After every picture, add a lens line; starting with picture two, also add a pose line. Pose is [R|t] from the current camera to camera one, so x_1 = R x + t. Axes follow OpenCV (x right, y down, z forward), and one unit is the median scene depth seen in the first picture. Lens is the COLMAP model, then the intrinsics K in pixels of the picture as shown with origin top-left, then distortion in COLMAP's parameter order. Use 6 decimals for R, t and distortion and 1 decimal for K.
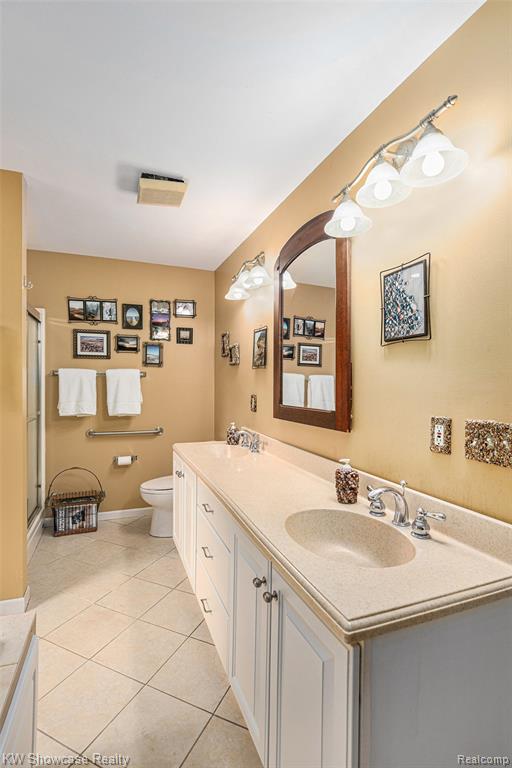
lens RADIAL K [[363.2, 0, 252.0], [0, 363.2, 390.8], [0, 0, 1]] dist [-0.022732, 0.001512]
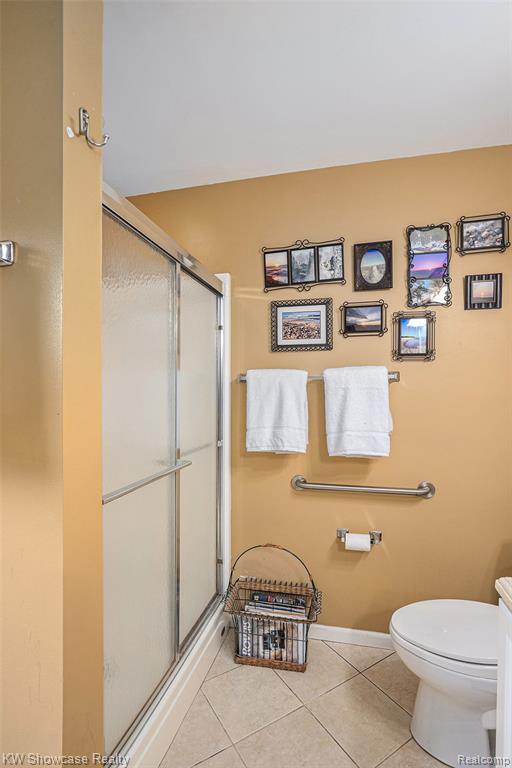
lens RADIAL K [[363.2, 0, 254.8], [0, 363.2, 392.3], [0, 0, 1]] dist [-0.022732, 0.001512]
pose [[0.815900, -0.003956, -0.578179, -0.174010], [-0.002946, 0.999935, -0.010999, -0.017513], [0.578185, 0.010677, 0.815836, 0.495648]]
